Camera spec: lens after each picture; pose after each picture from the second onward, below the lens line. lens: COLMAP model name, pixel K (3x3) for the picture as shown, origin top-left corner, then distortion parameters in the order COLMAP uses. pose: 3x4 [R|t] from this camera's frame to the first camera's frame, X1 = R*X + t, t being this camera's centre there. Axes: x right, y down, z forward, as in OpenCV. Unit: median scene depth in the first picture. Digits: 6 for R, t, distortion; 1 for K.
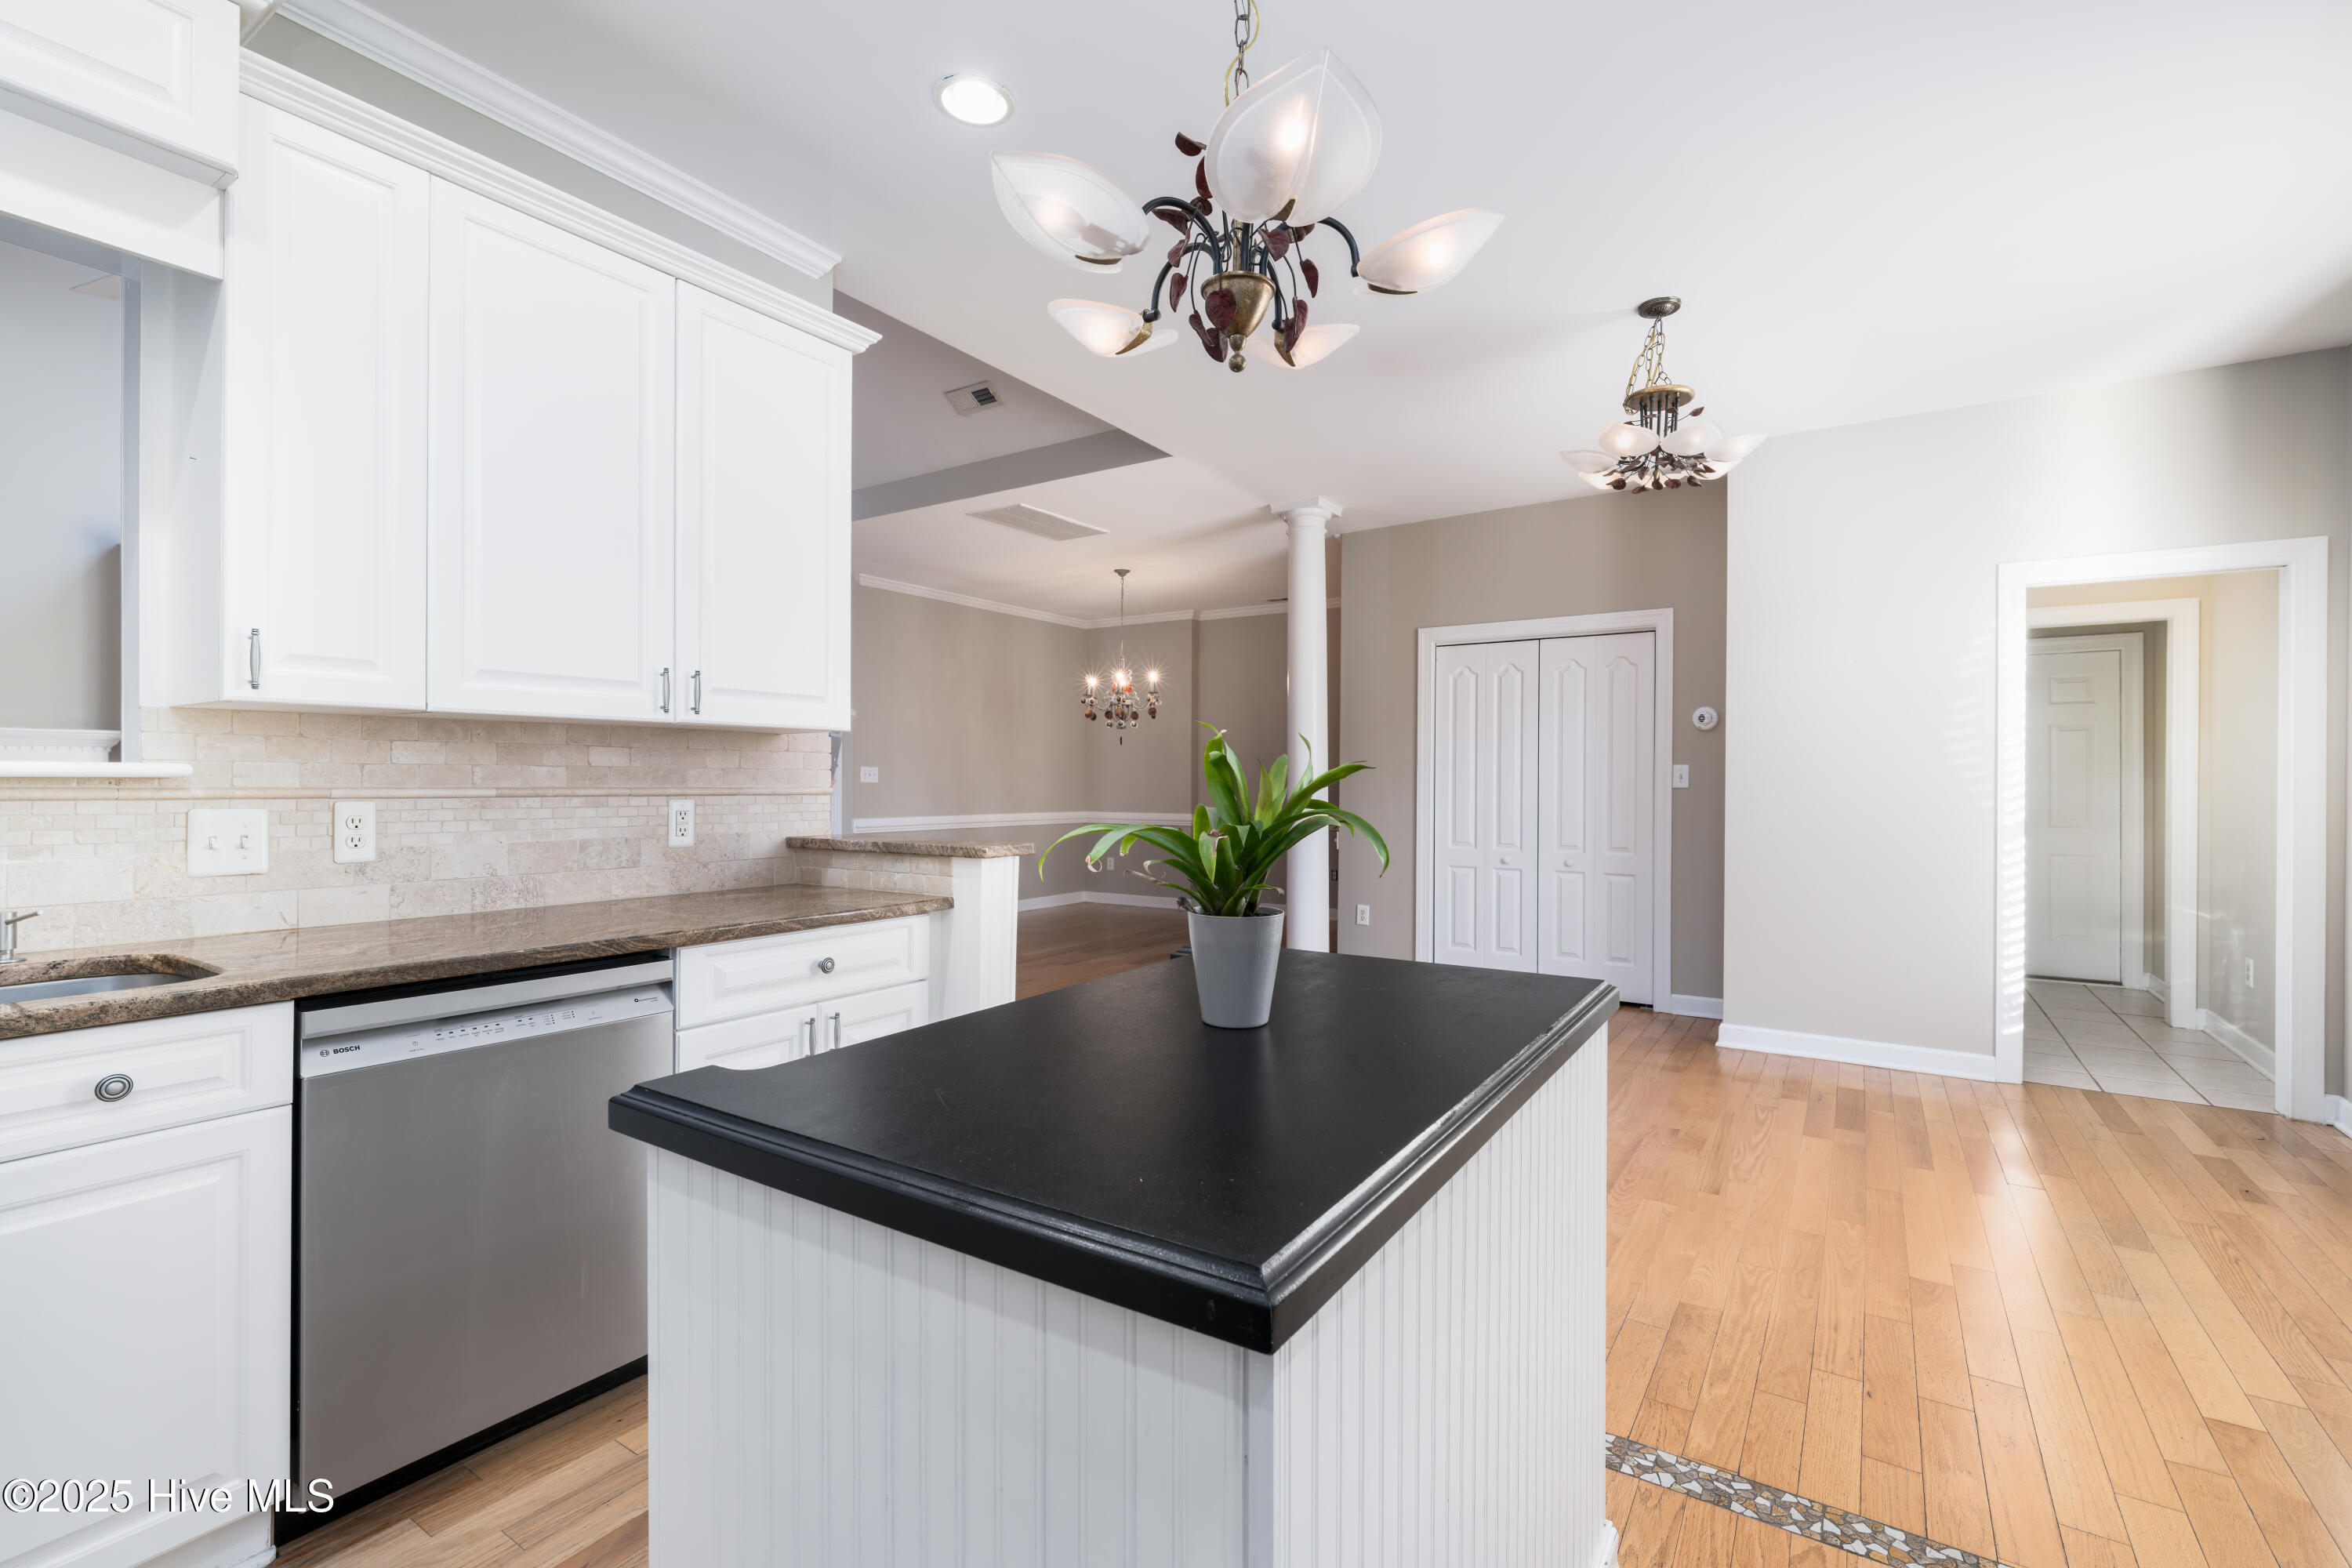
lens RADIAL K [[1033.4, 0, 1173.6], [0, 1033.4, 779.2], [0, 0, 1]] dist [-0.000296, -0.000382]
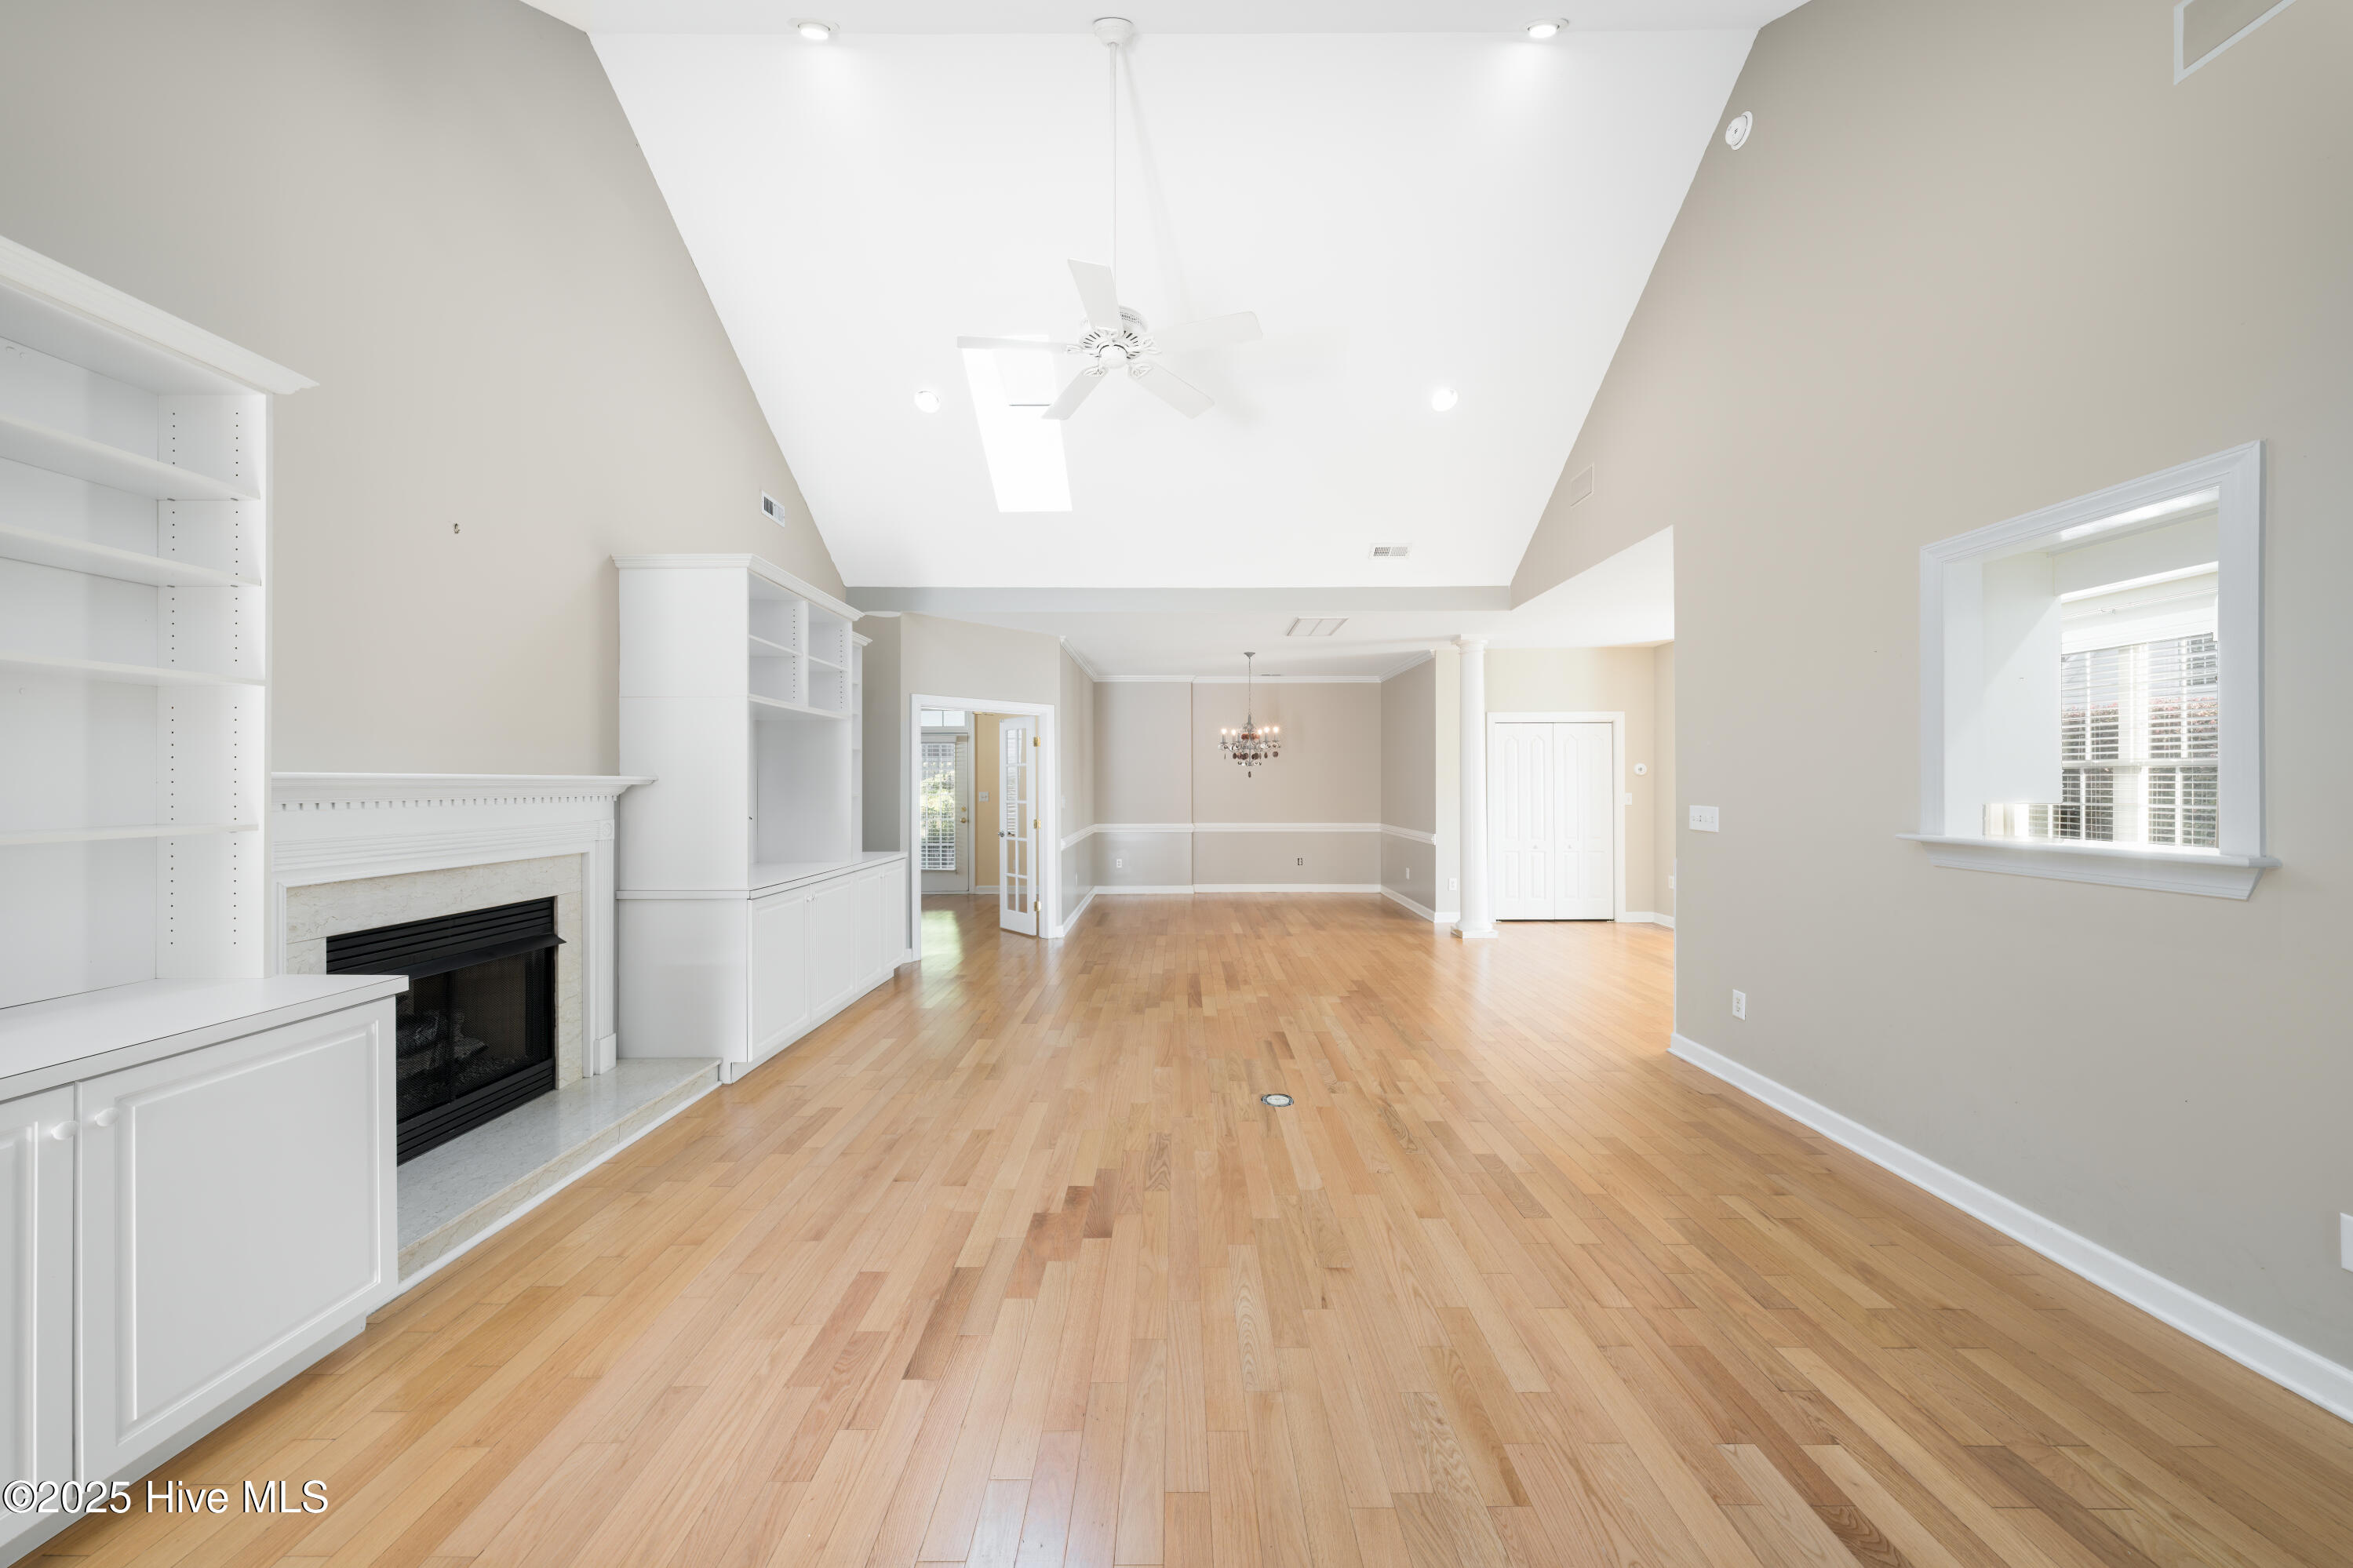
lens RADIAL K [[875.6, 0, 1183.3], [0, 875.6, 762.9], [0, 0, 1]] dist [-0.000835, -0.000171]
pose [[0.840370, 0.007690, 0.541959, -2.454102], [0.005134, 0.999742, -0.022146, -0.094239], [-0.541989, 0.021393, 0.840113, 0.376866]]
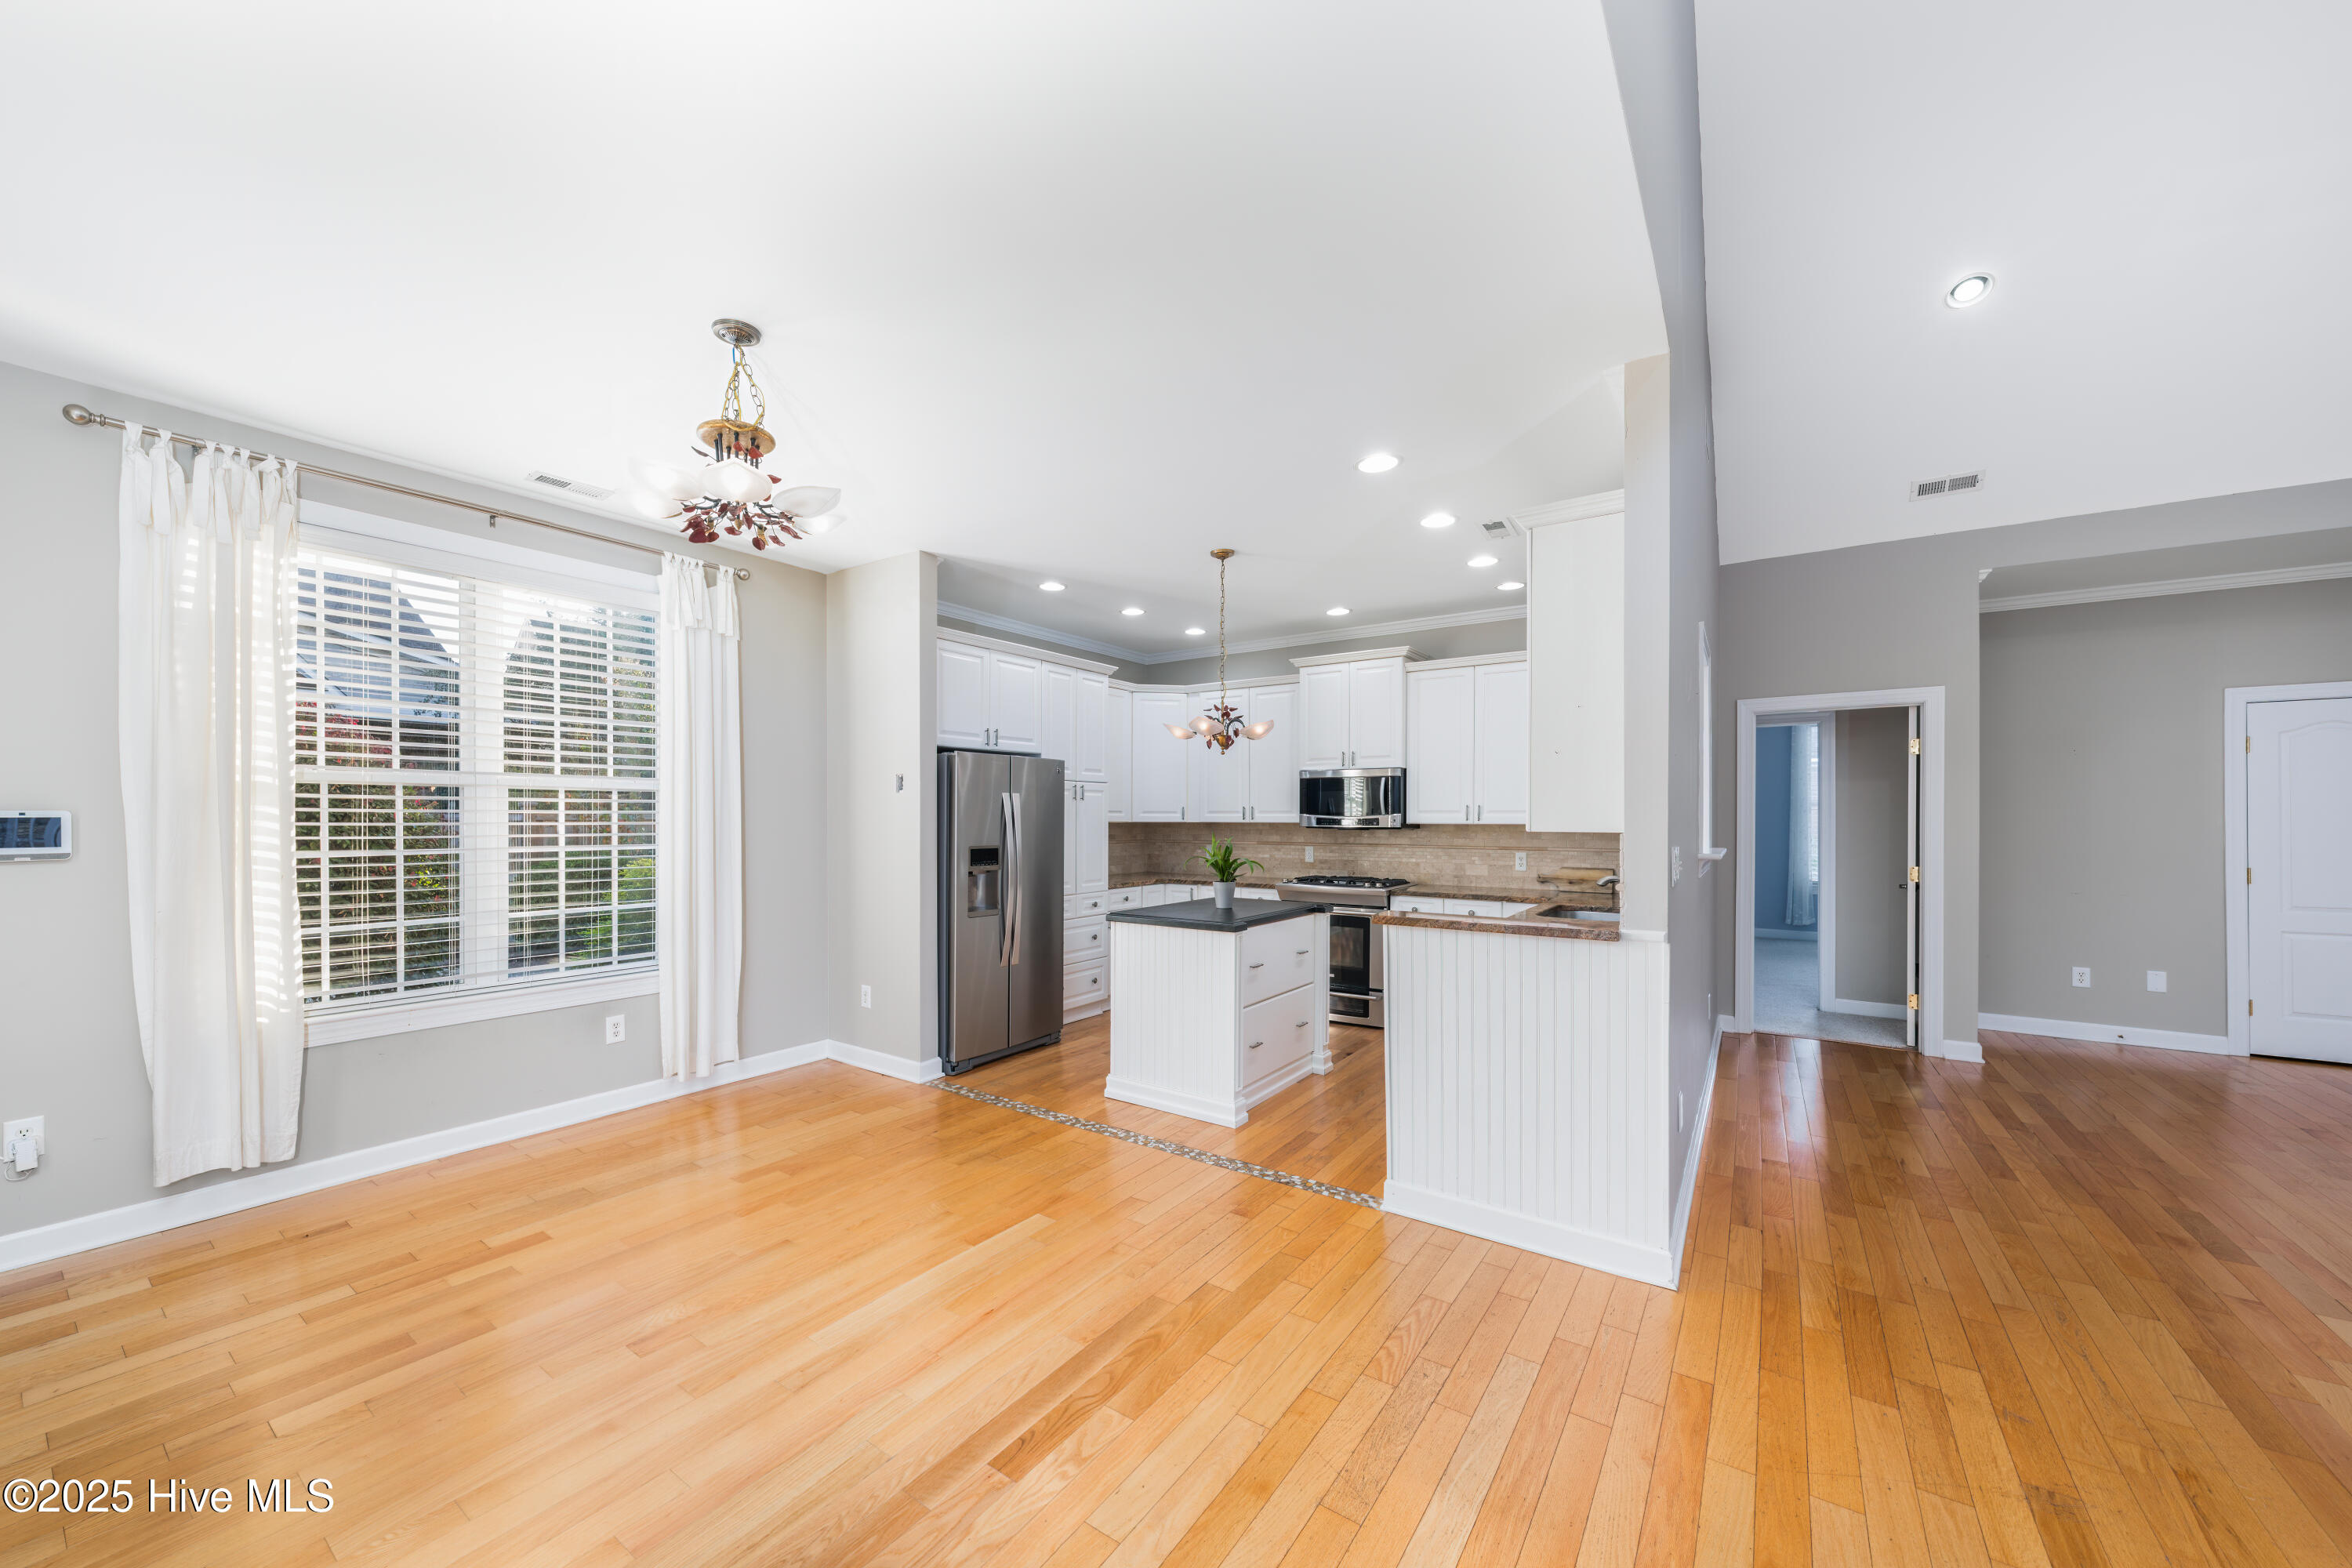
lens RADIAL K [[901.2, 0, 1112.3], [0, 901.2, 810.4], [0, 0, 1]] dist [-0.000895, -0.000123]
pose [[-0.998345, -0.004218, 0.057353, 0.167593], [-0.004592, 0.999969, -0.006397, -0.076021], [-0.057324, -0.006649, -0.998333, 2.601041]]
